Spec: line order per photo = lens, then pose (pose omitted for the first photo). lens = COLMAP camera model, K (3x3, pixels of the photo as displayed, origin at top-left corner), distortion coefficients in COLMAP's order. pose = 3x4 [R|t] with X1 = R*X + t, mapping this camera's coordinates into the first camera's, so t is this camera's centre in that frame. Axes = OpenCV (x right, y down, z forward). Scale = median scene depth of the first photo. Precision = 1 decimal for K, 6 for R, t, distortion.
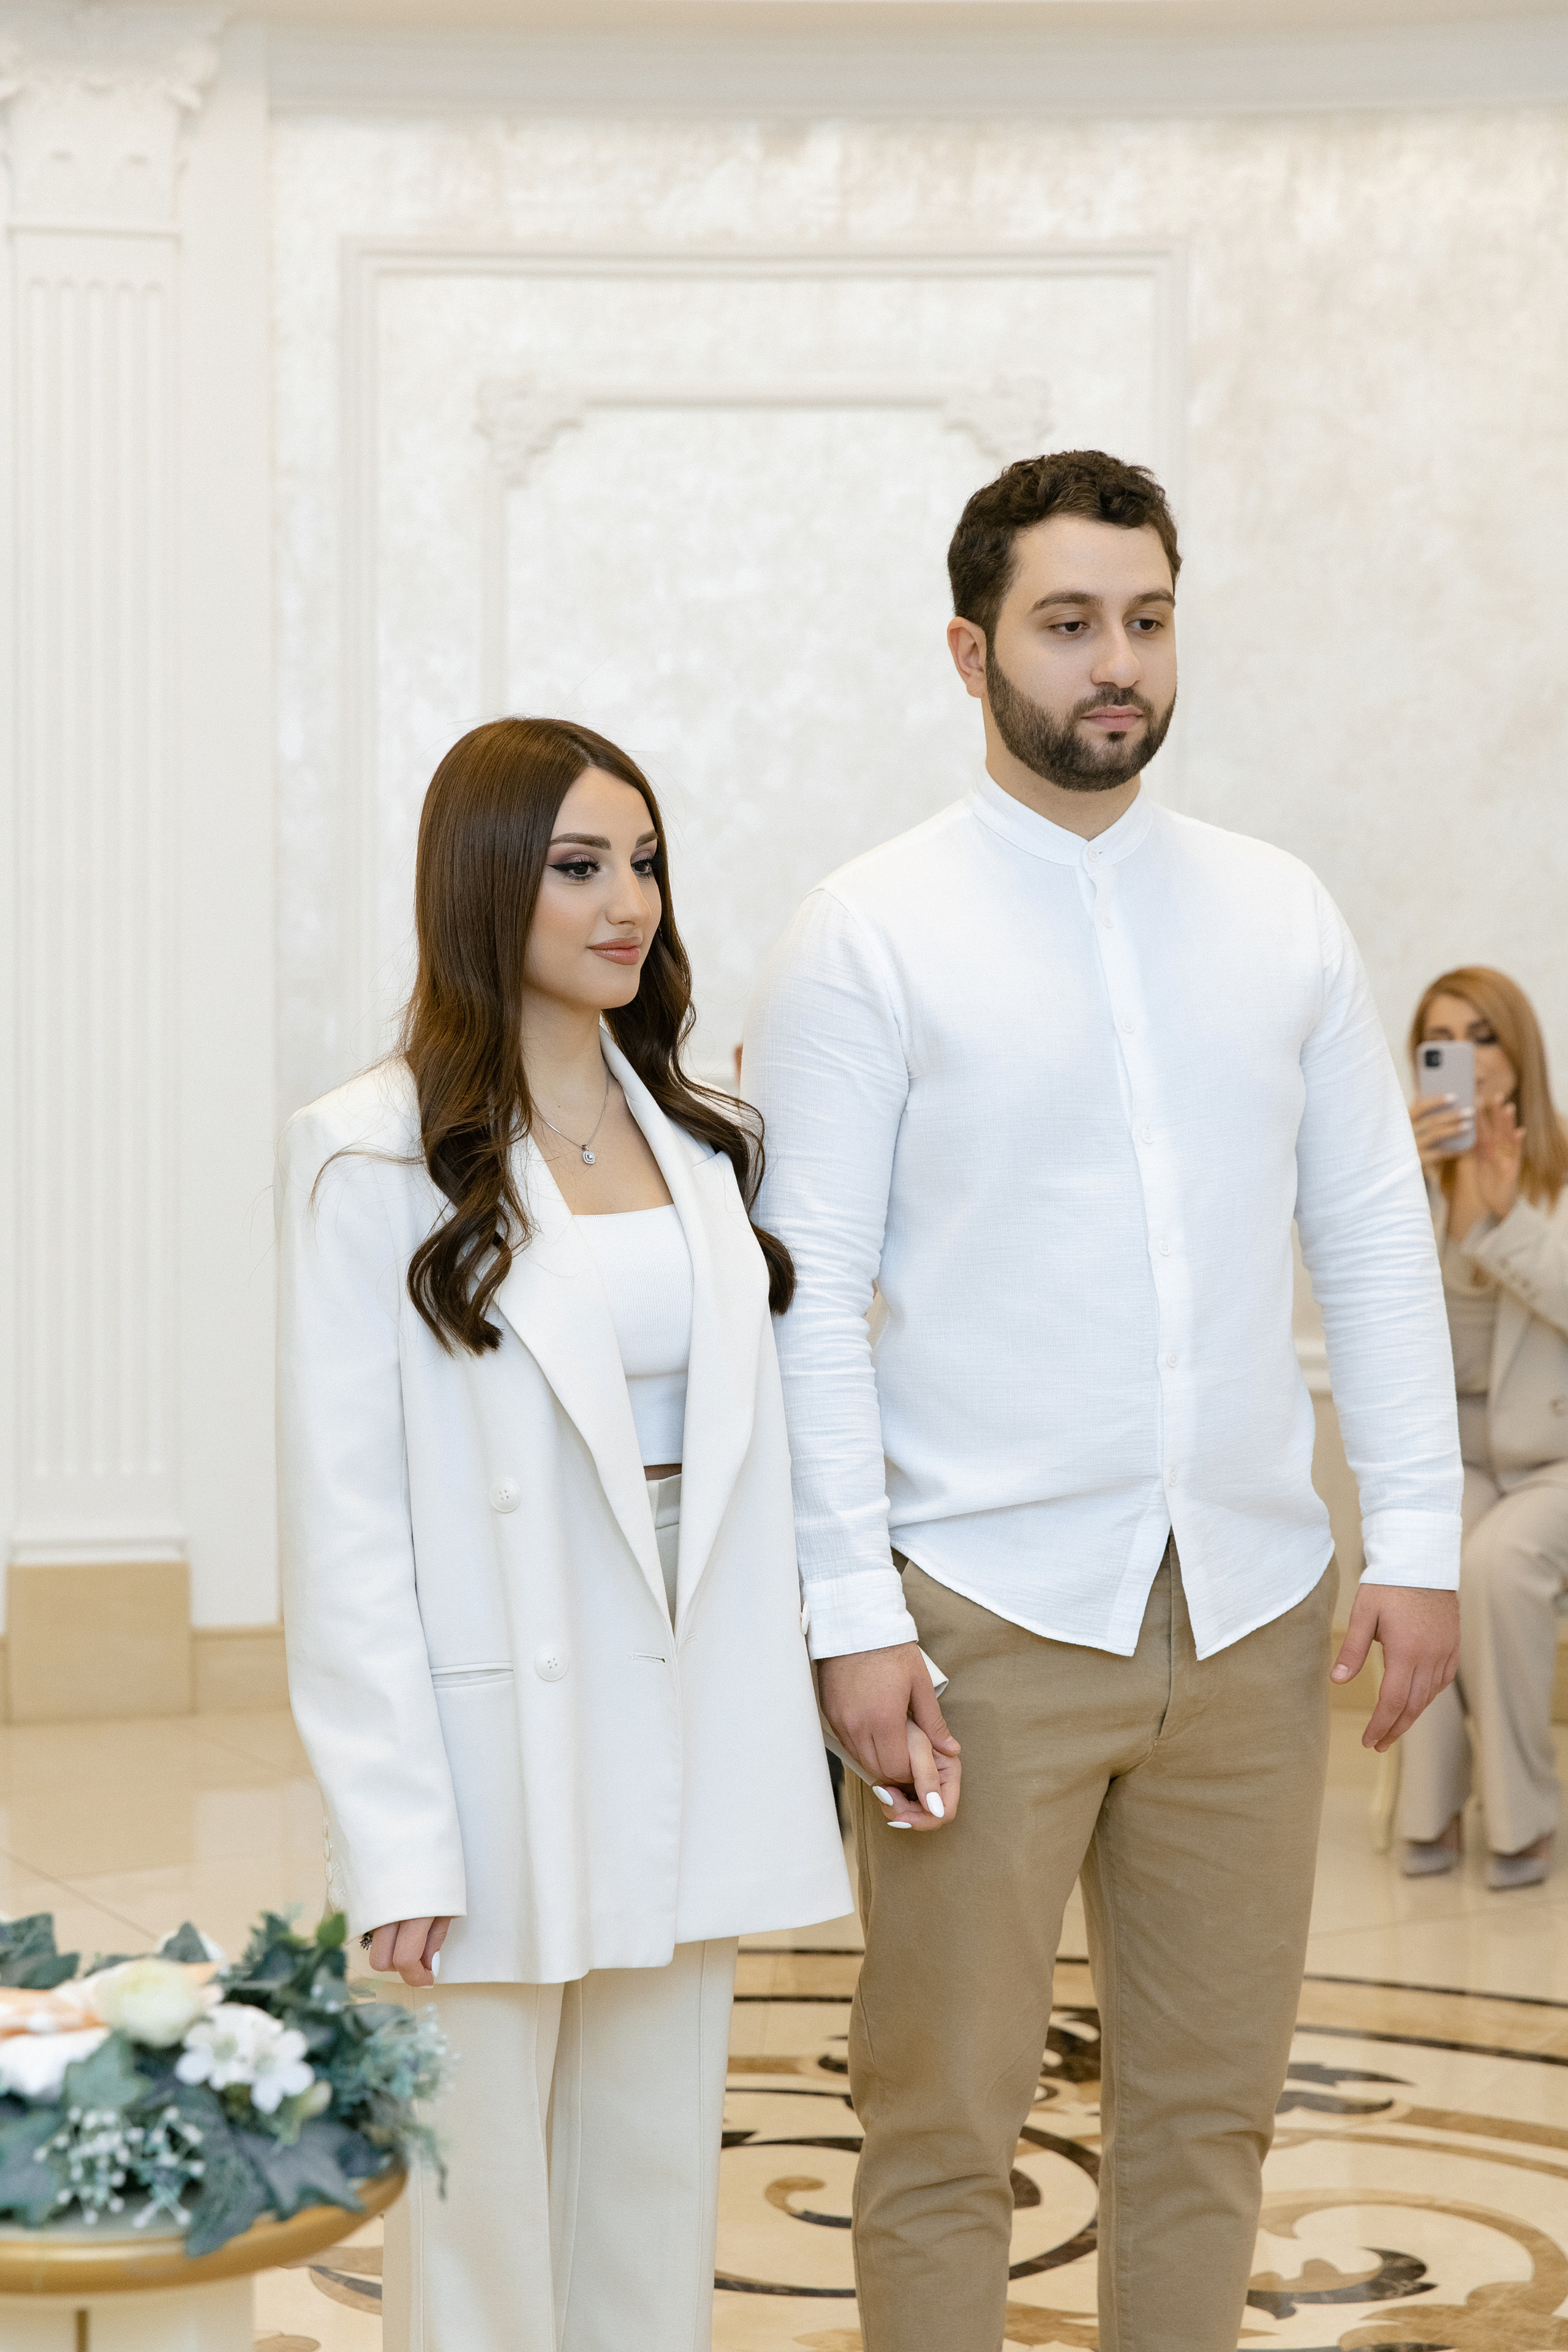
lens RADIAL K [[4707.9, 0, 764.0], [0, 4707.9, 1245.2], [0, 0, 1]] dist [-0.056878, 0.000000]
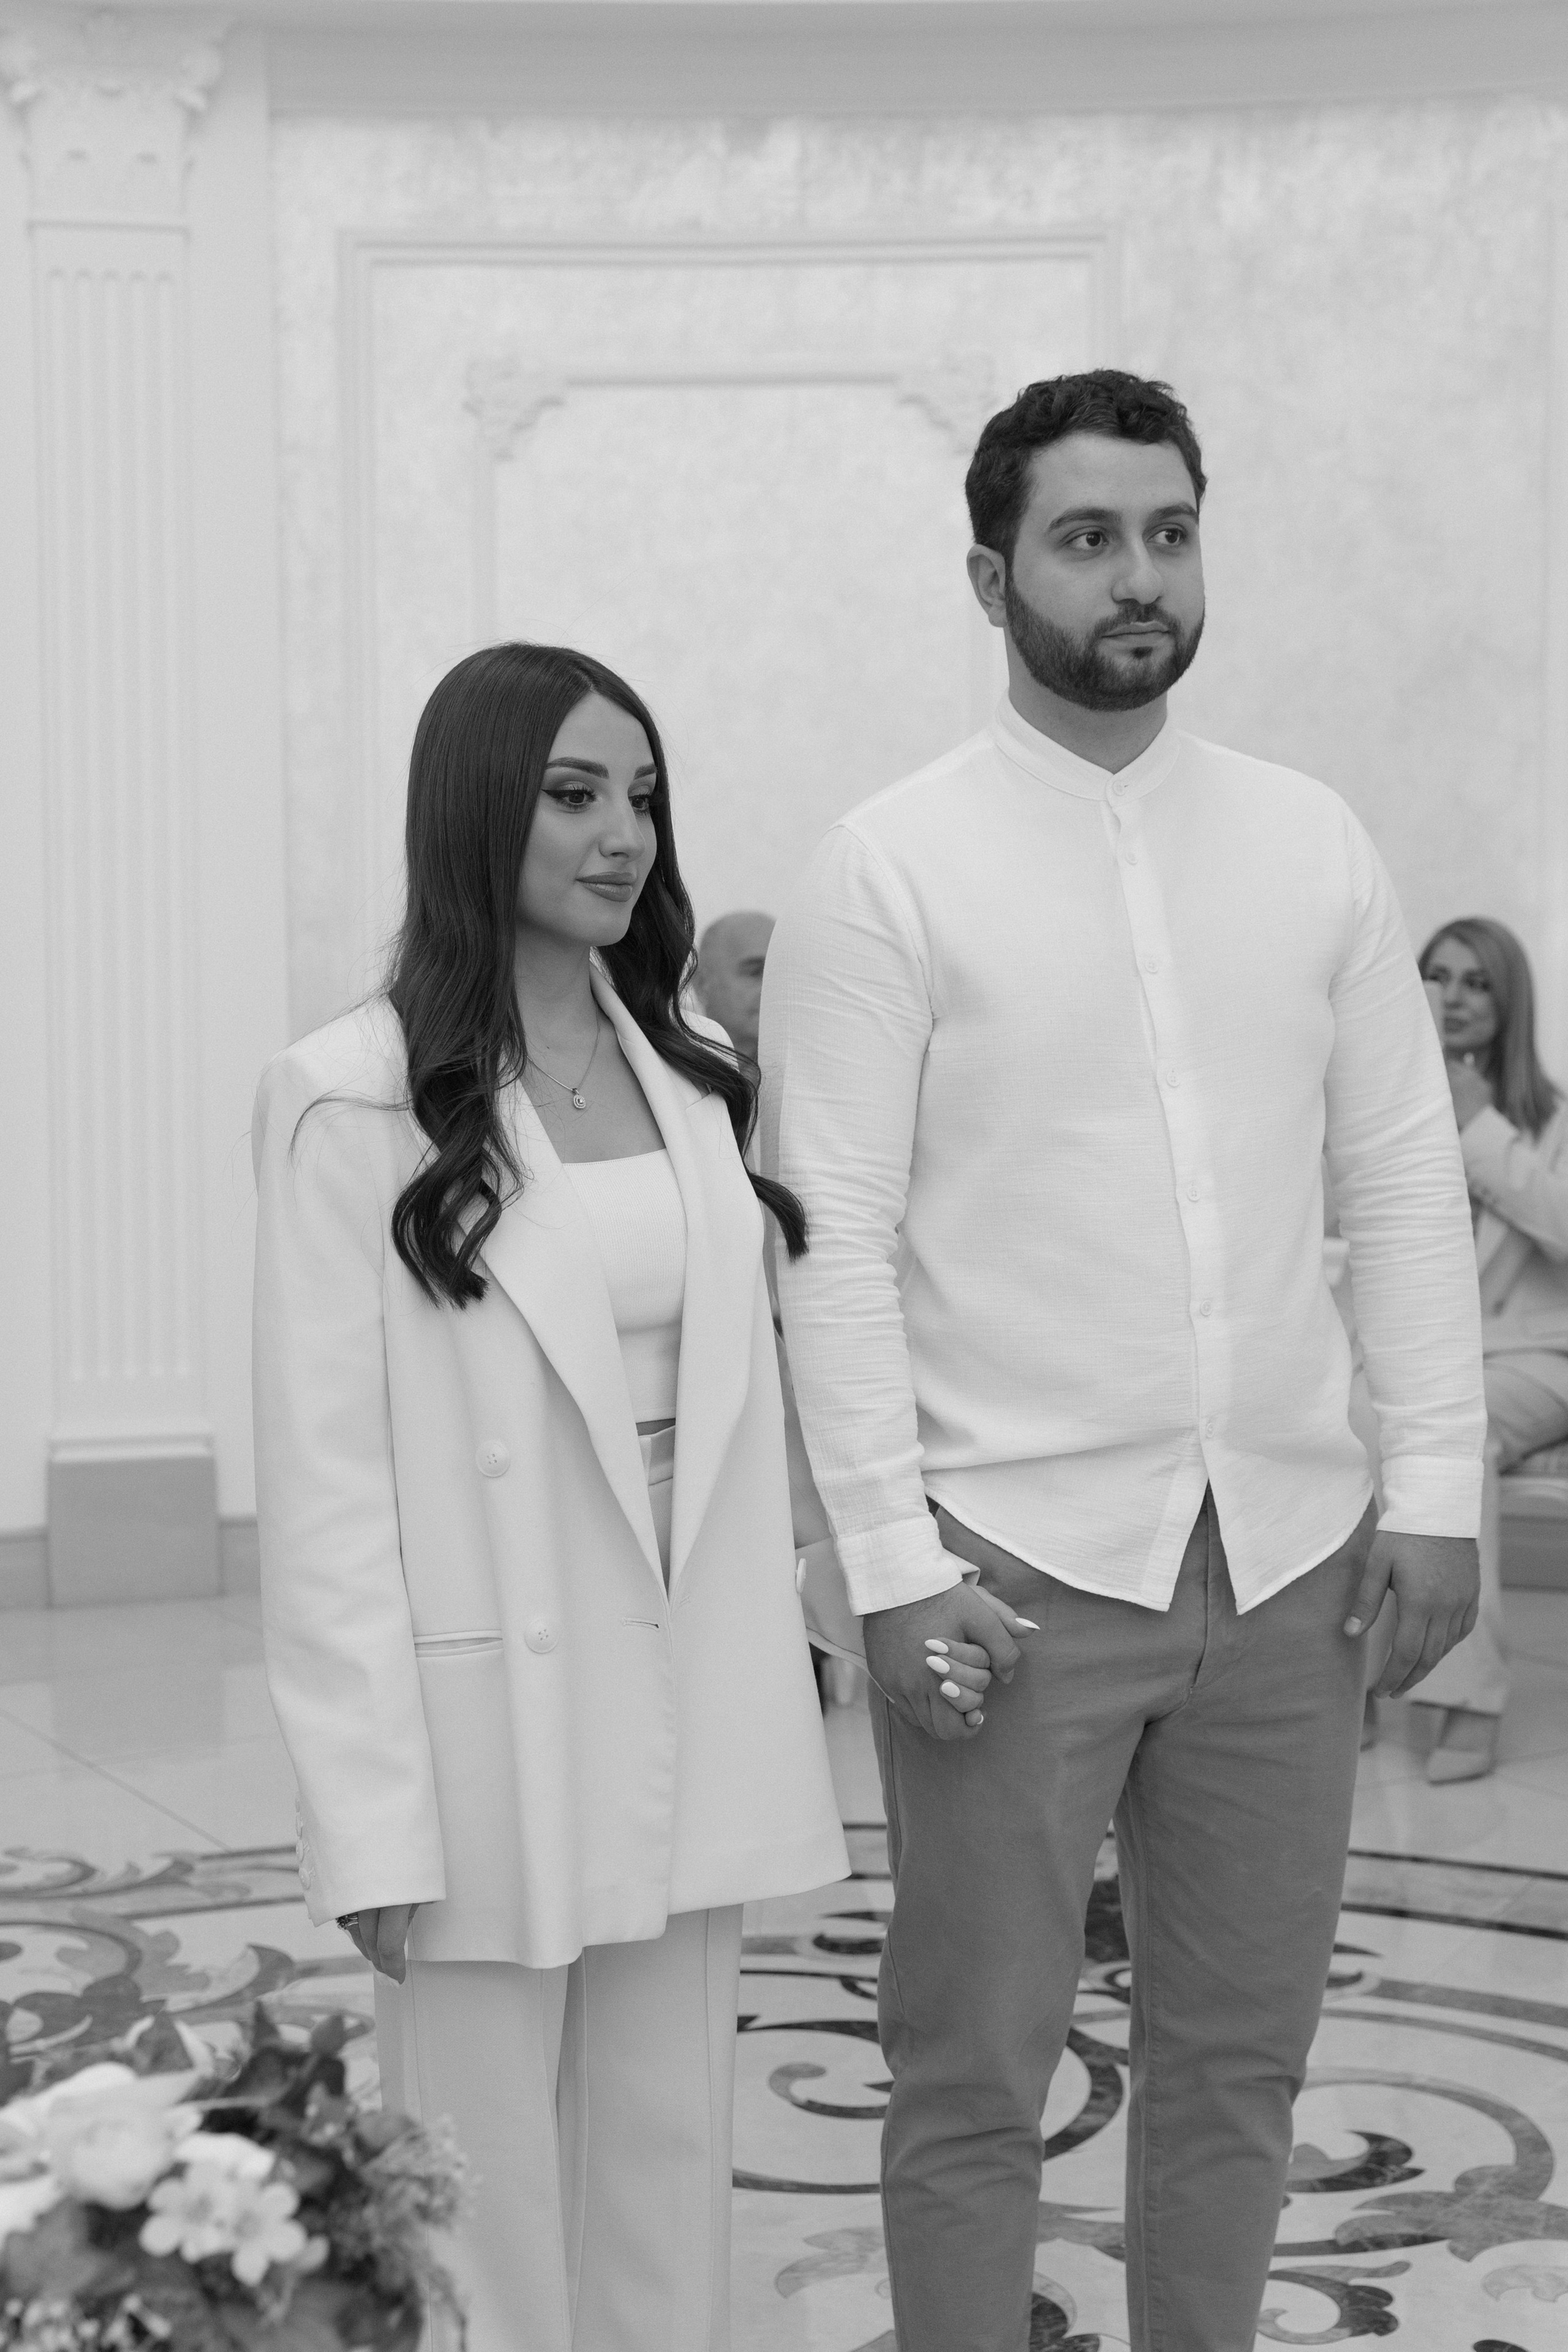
lens RADIAL K [[3867.5, 0, 795.7], [0, 3867.5, 1176.7], [0, 0, 1]] dist [-0.042967, 0.000000]
pose [[0.999668, -0.013323, 0.022063, -0.007409], [0.013042, 0.999832, 0.012865, -0.006915], [-0.022231, -0.012573, 0.999674, 0.109146]]
